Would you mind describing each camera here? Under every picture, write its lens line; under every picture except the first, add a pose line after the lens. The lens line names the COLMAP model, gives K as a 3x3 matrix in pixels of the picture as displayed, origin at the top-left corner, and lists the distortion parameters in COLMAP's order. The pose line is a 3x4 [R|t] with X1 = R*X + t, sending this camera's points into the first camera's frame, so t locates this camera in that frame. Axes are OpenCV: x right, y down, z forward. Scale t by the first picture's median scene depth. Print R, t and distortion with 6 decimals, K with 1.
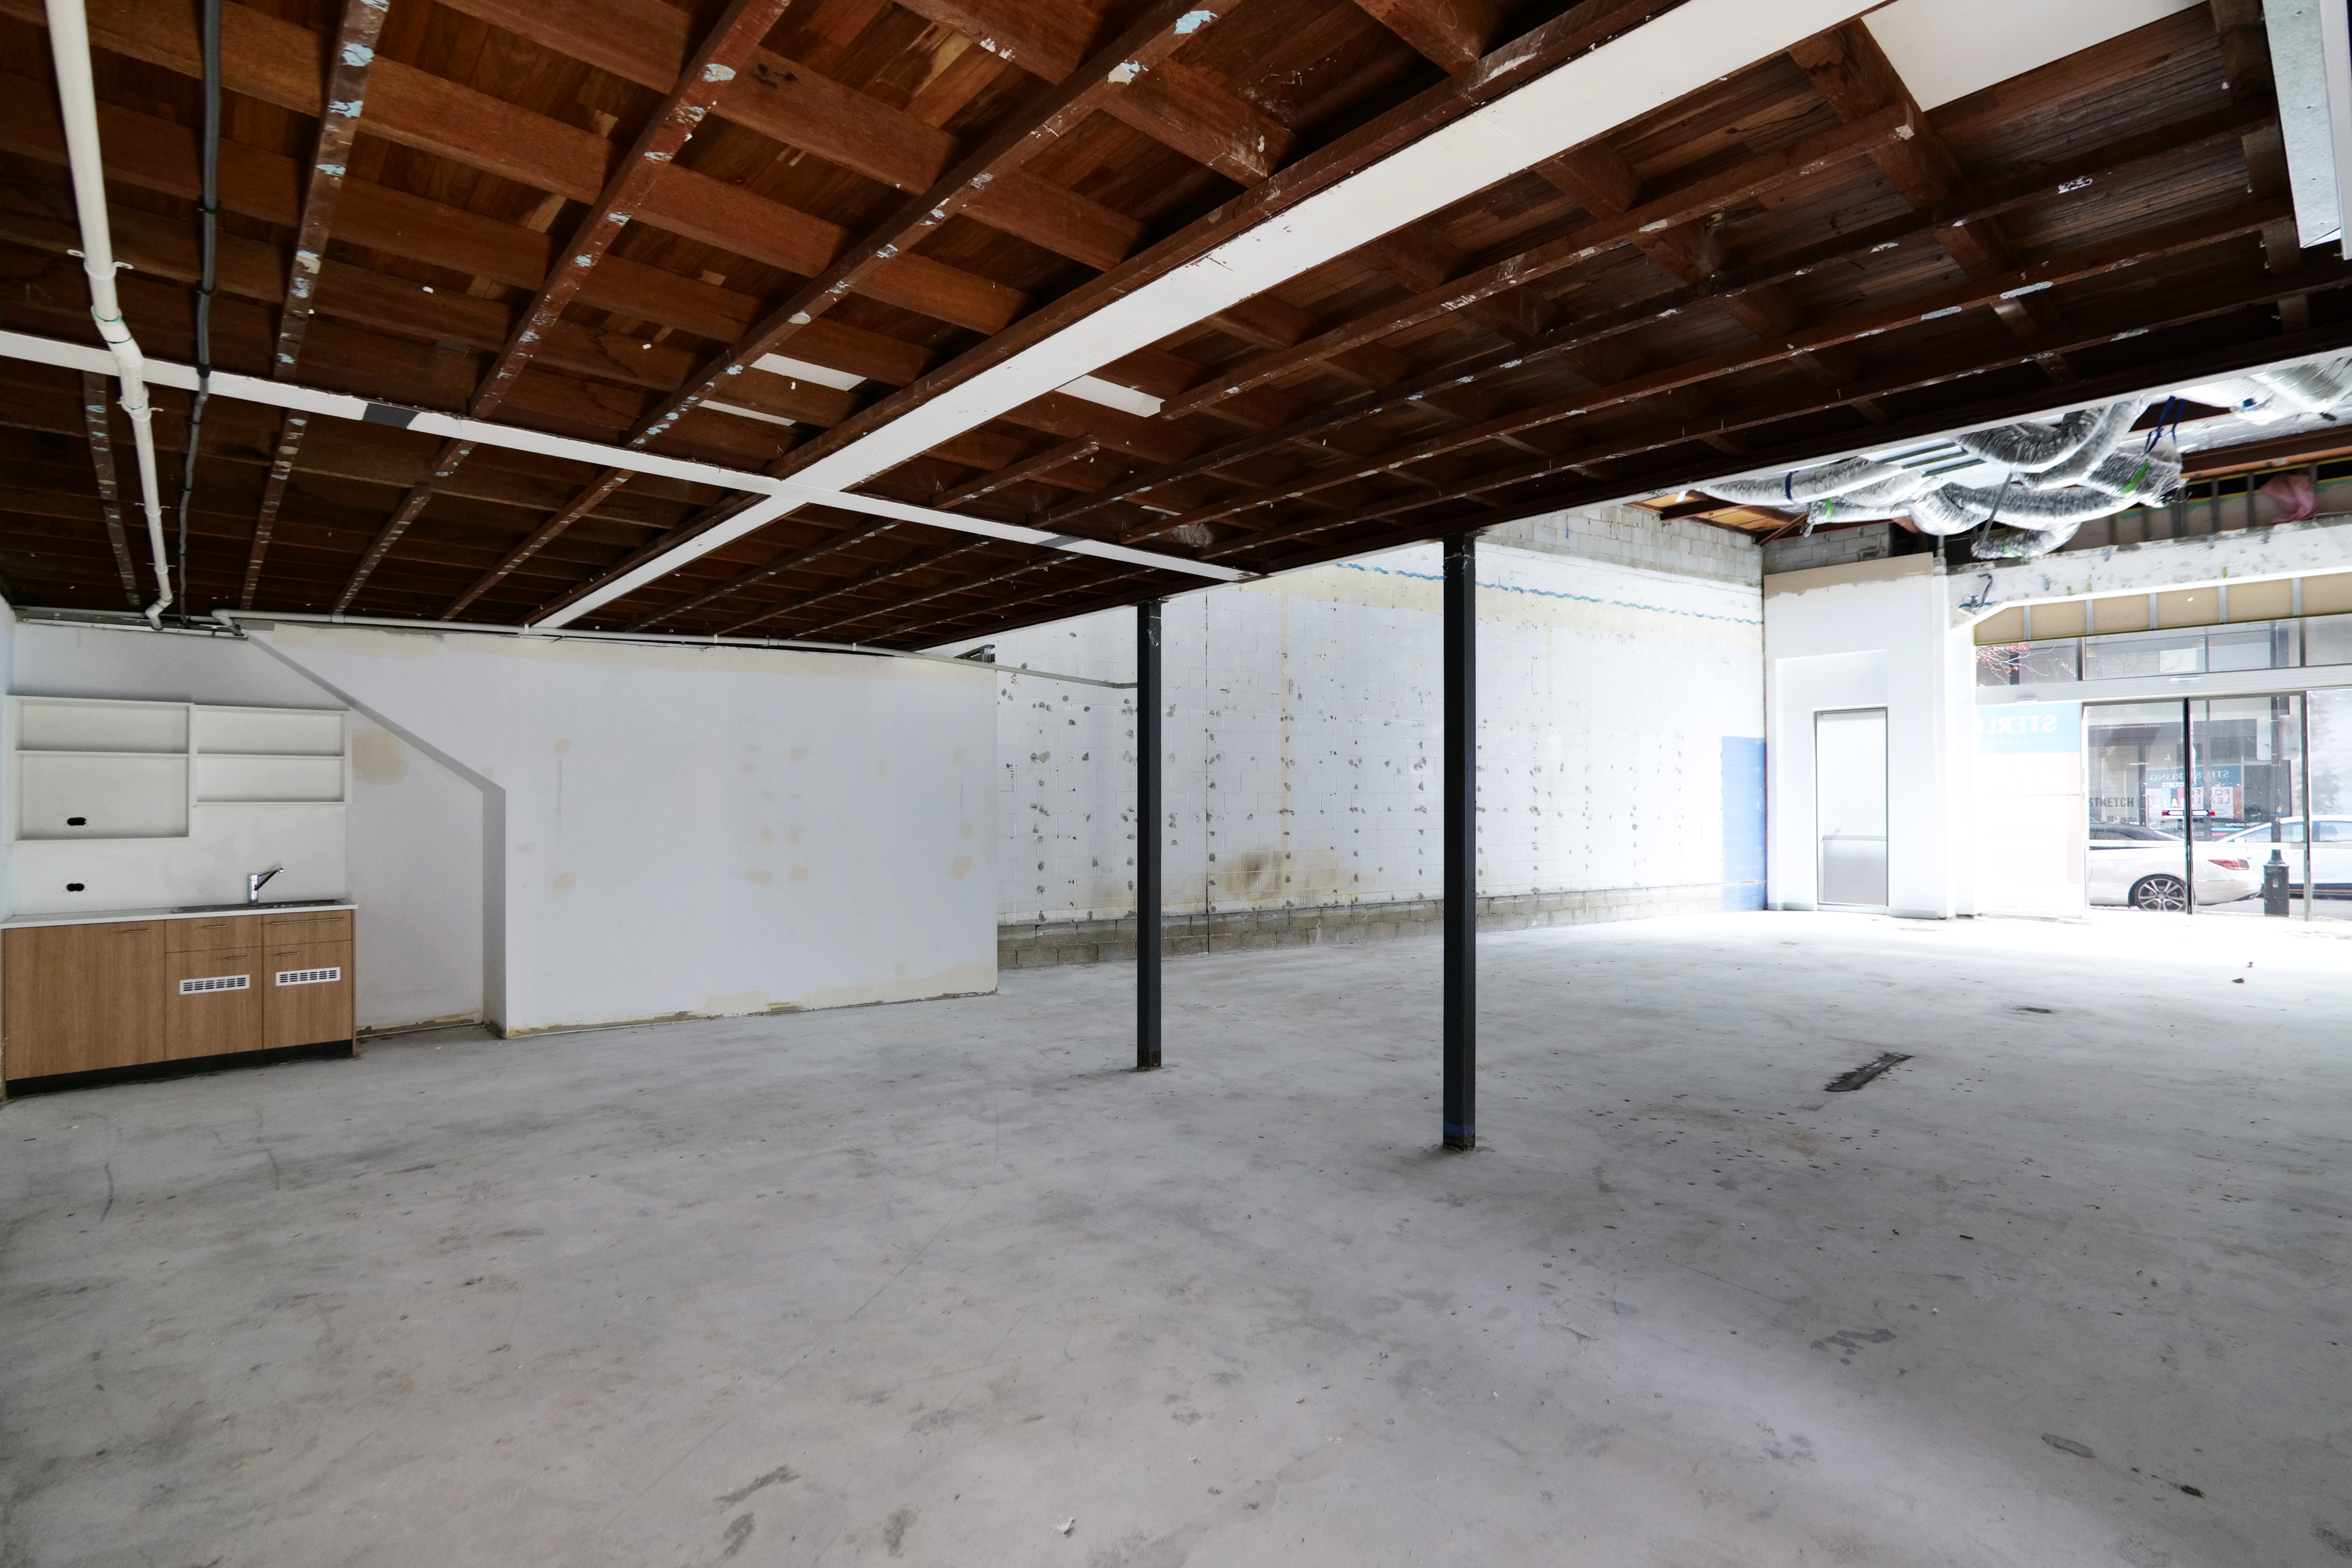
lens RADIAL K [[1111.4, 0, 1220.9], [0, 1111.4, 776.4], [0, 0, 1]] dist [-0.015714, 0.003609]
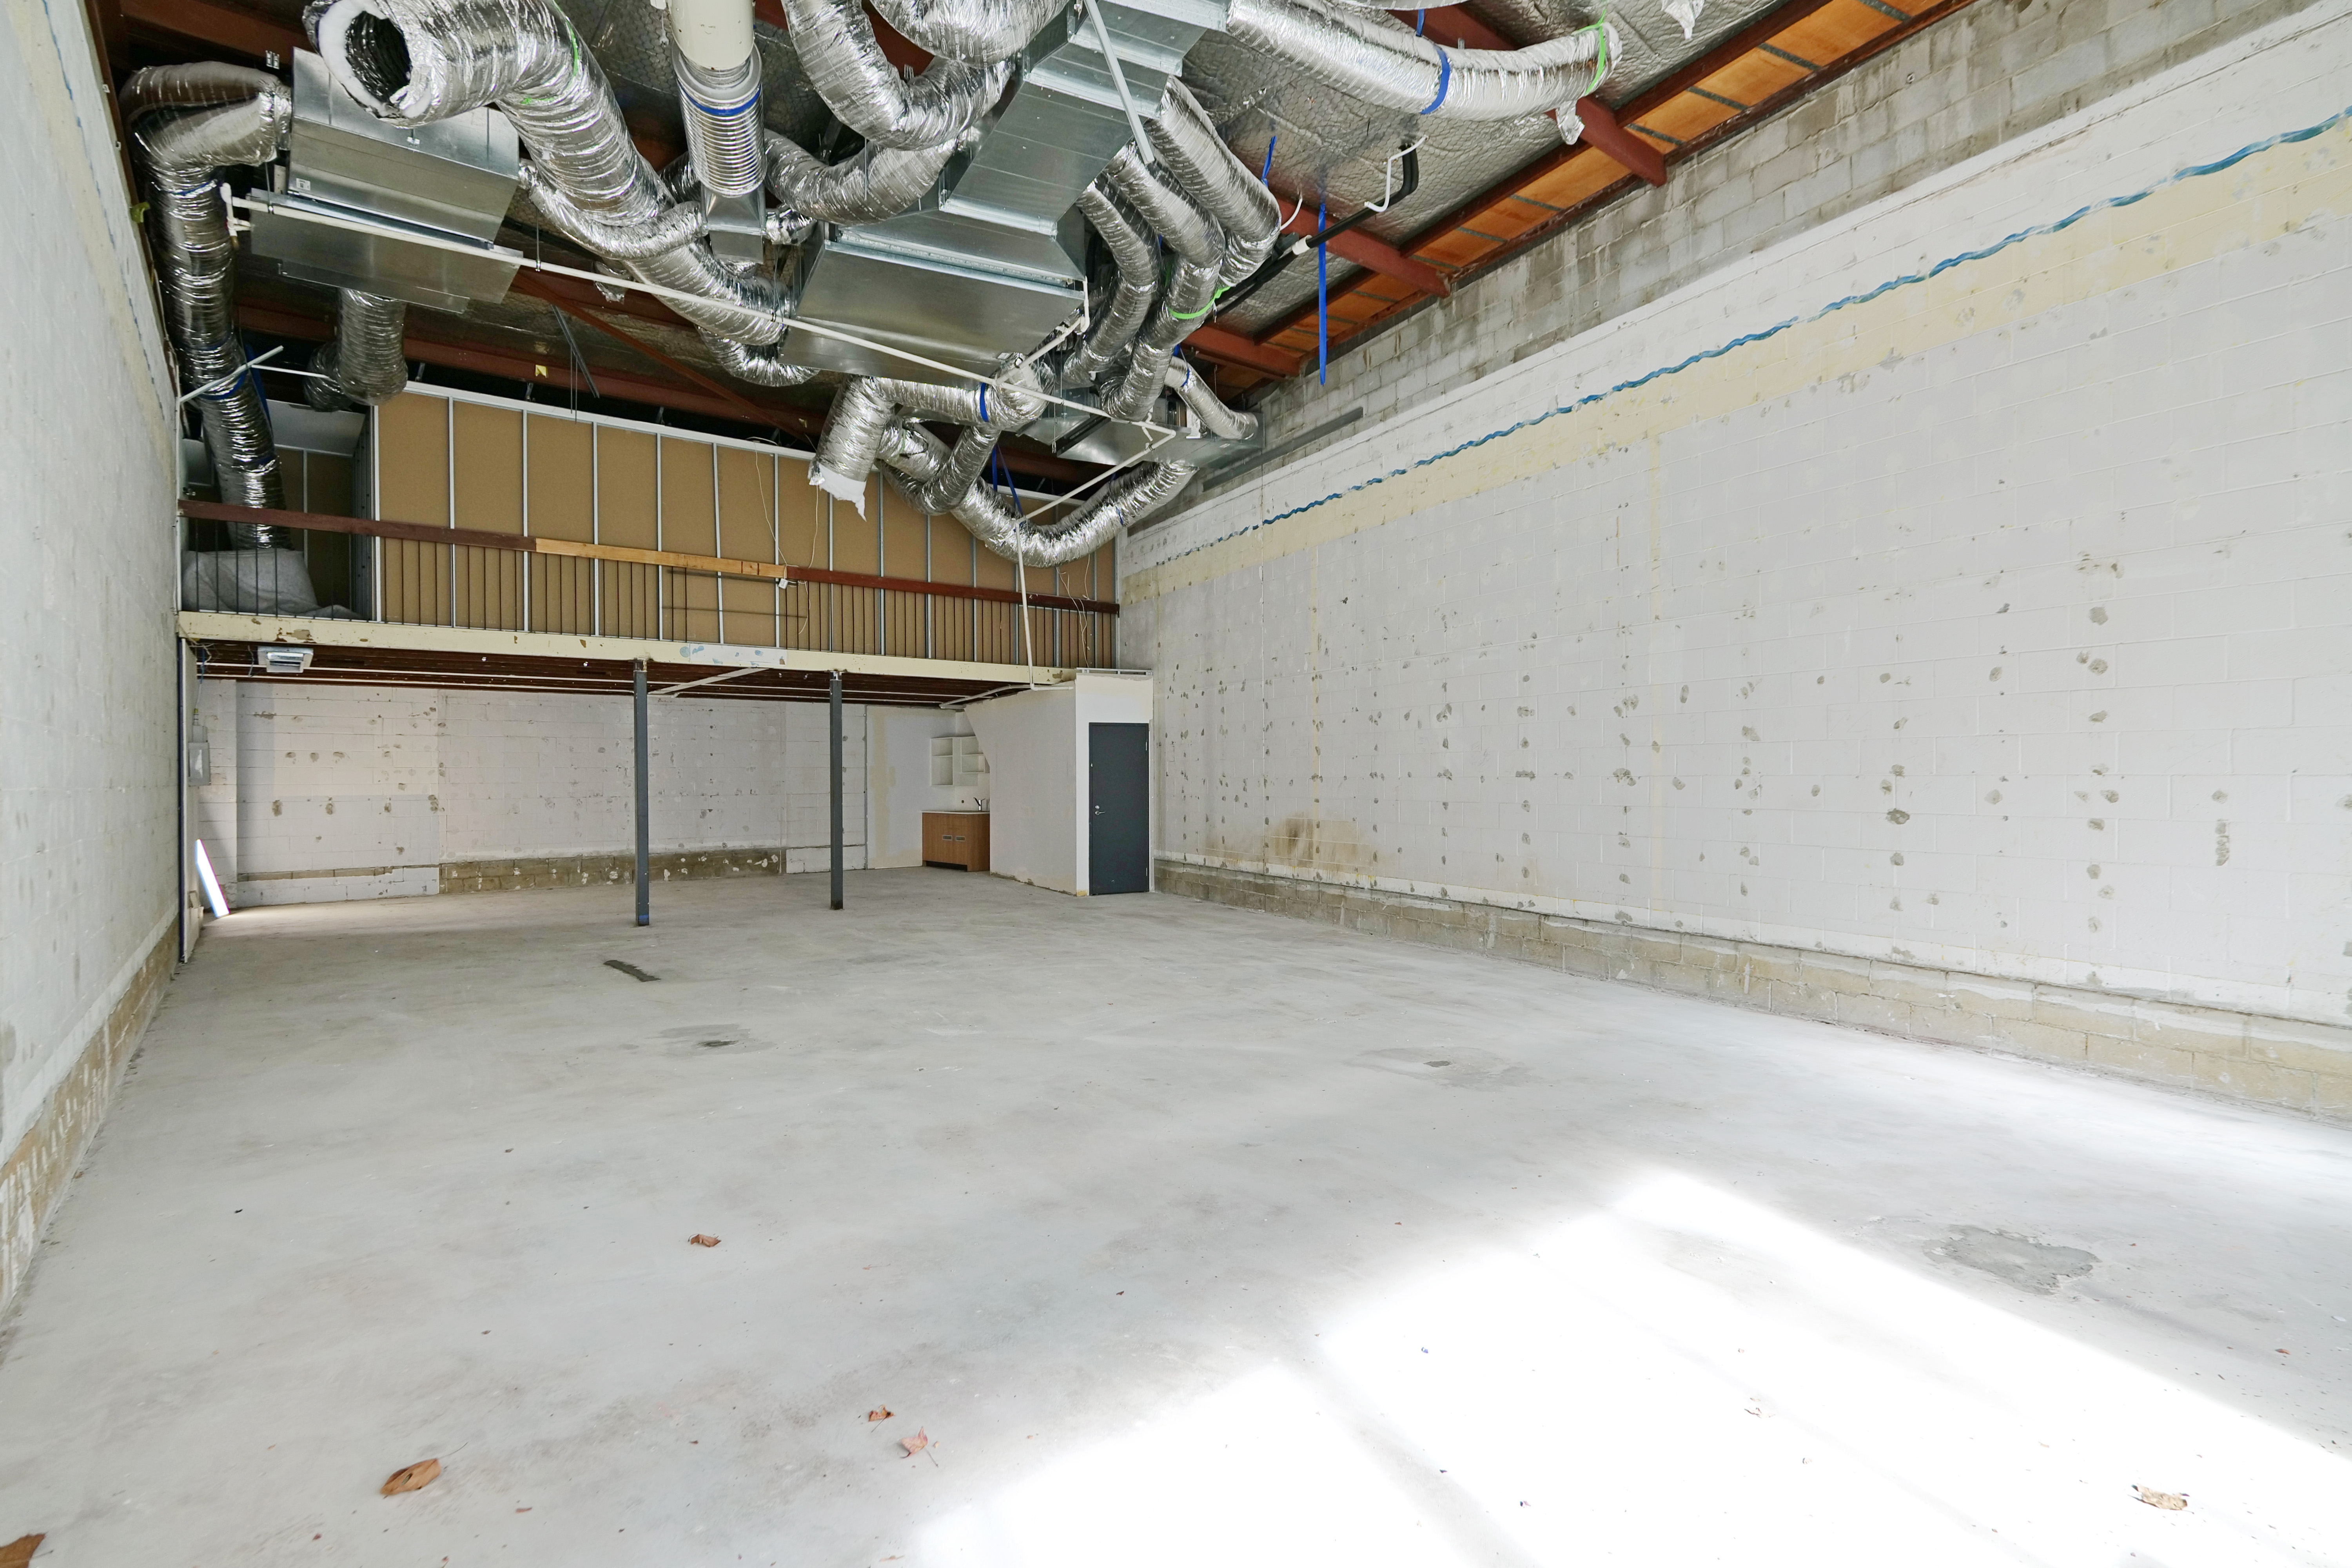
lens RADIAL K [[1111.4, 0, 1187.0], [0, 1111.4, 773.9], [0, 0, 1]] dist [-0.015714, 0.003609]
pose [[-0.056756, 0.002316, -0.998385, 1.125254], [0.037032, 0.999314, 0.000213, 0.027537], [0.997701, -0.036961, -0.056803, 1.062983]]
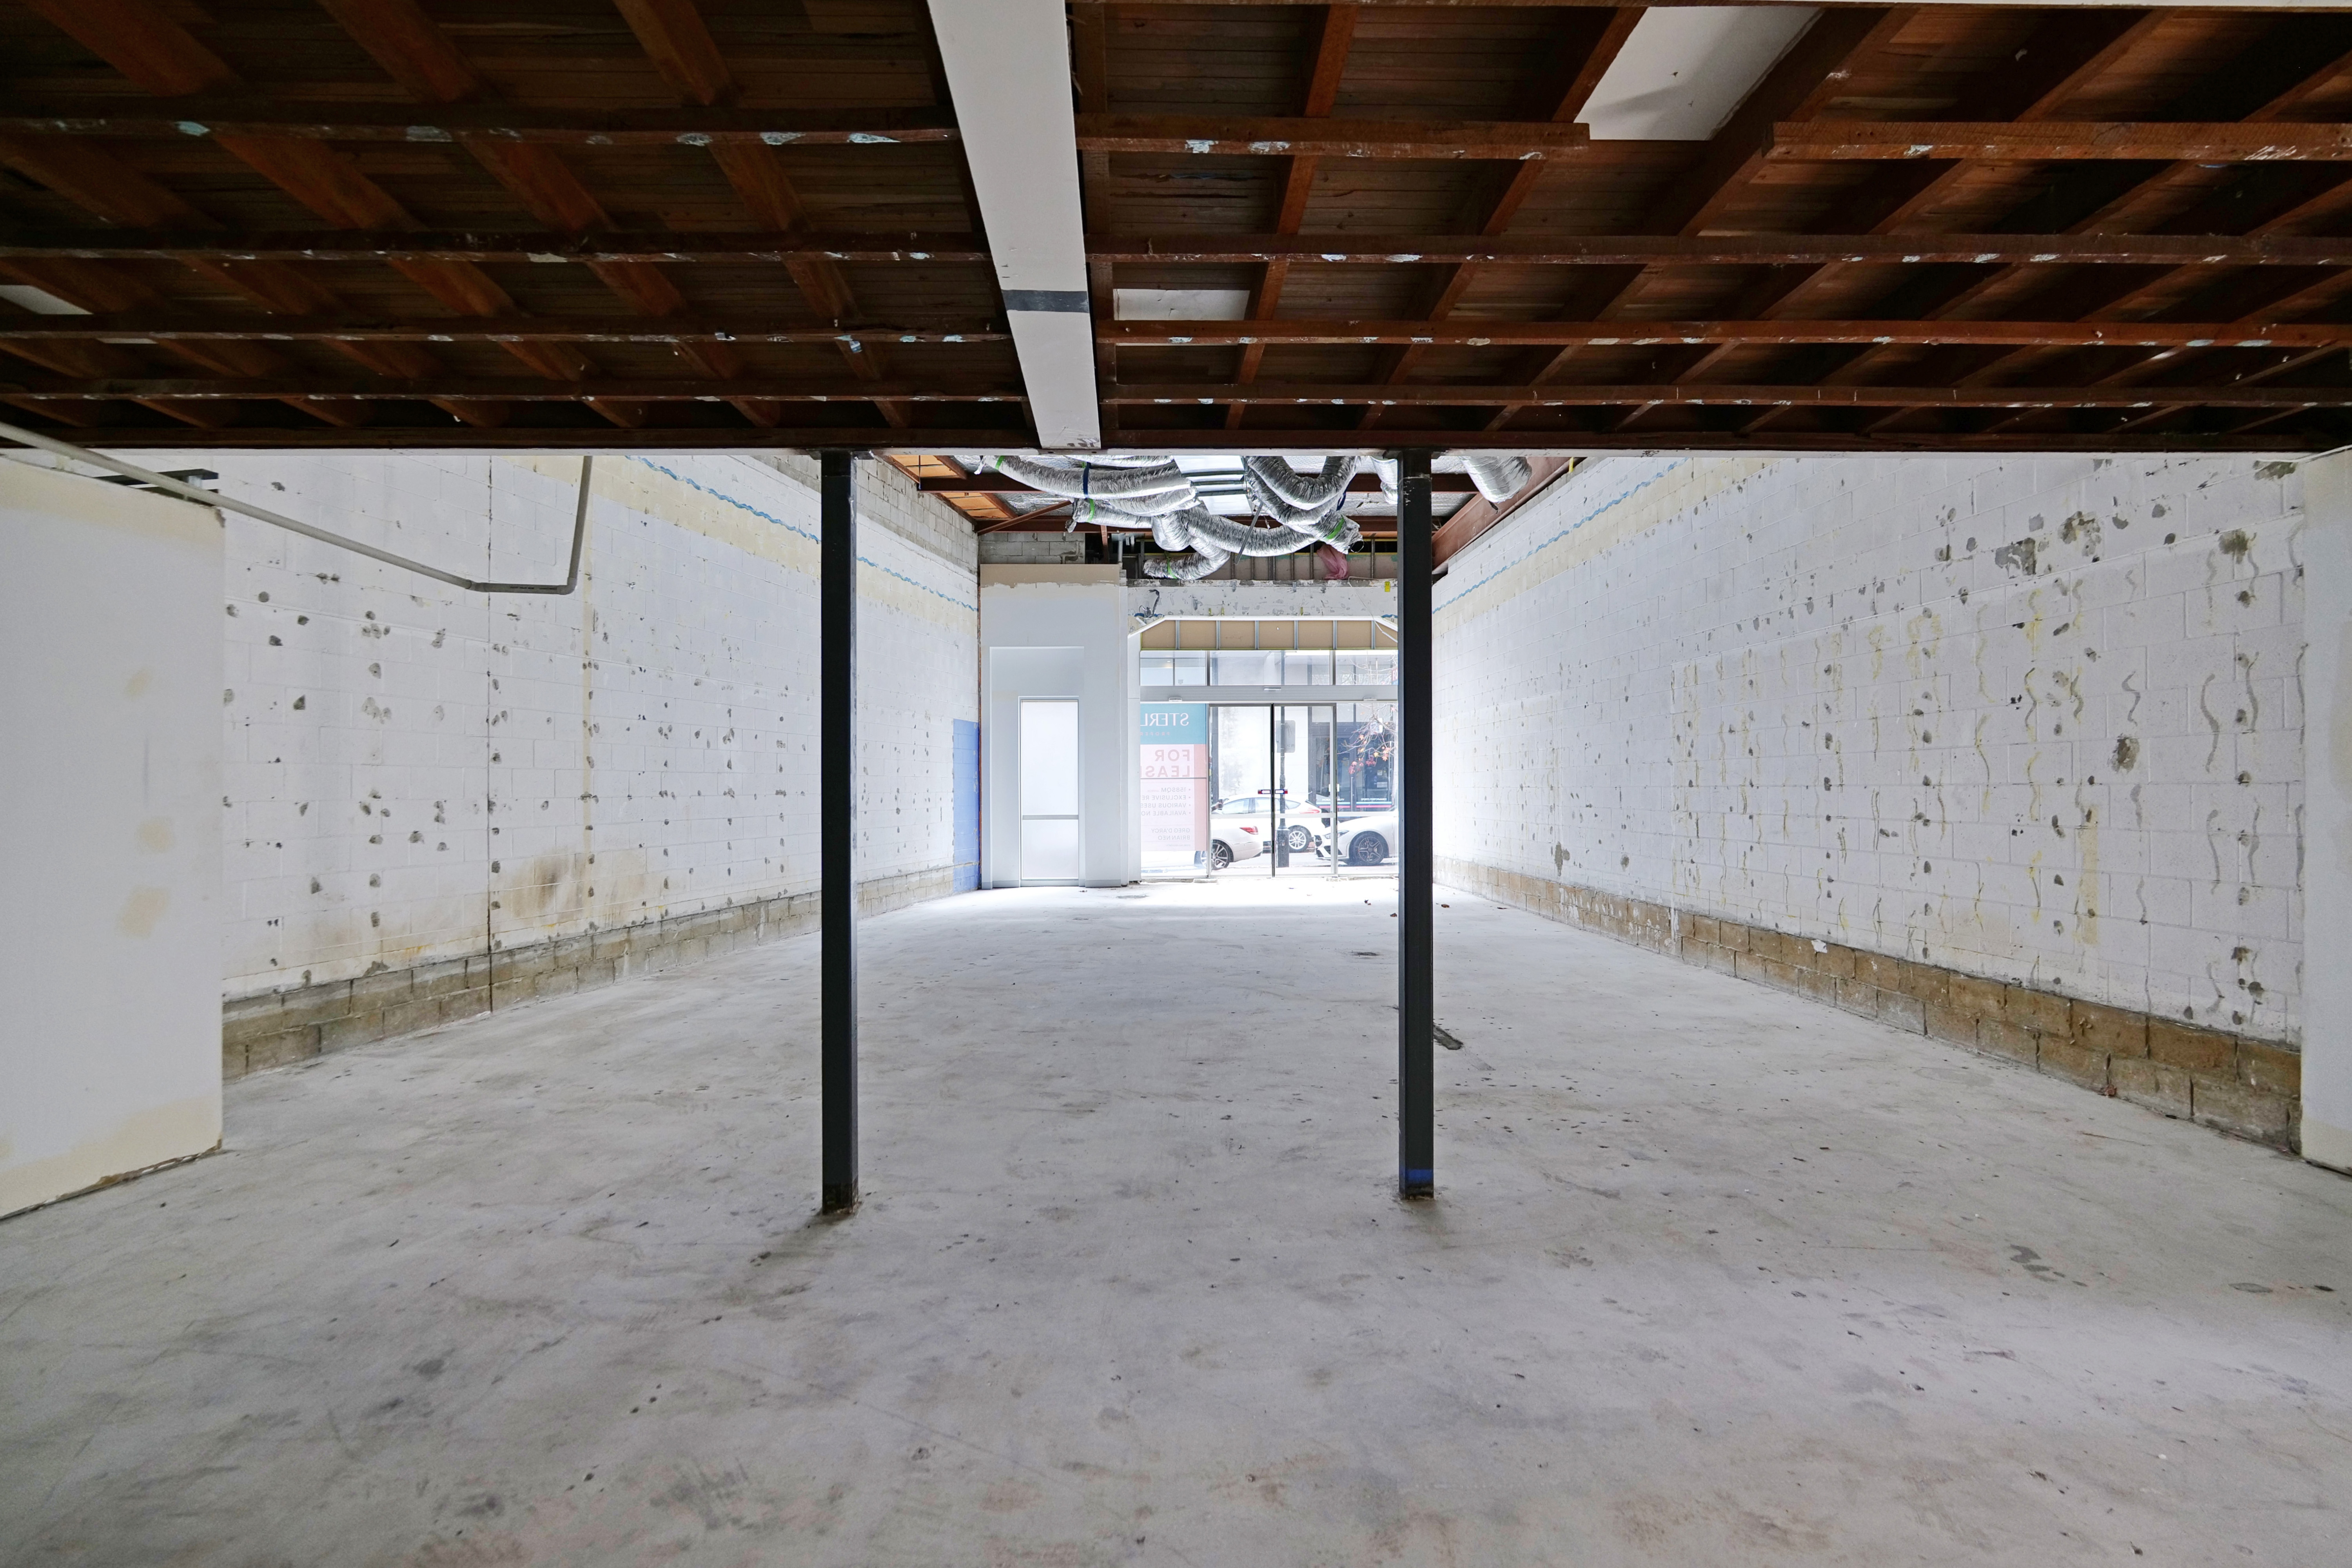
lens RADIAL K [[1111.4, 0, 1168.8], [0, 1111.4, 772.6], [0, 0, 1]] dist [-0.015714, 0.003609]
pose [[0.662504, 0.007142, 0.749025, -0.253726], [-0.014102, 0.999896, 0.002939, 0.009979], [-0.748926, -0.012510, 0.662536, 0.286727]]
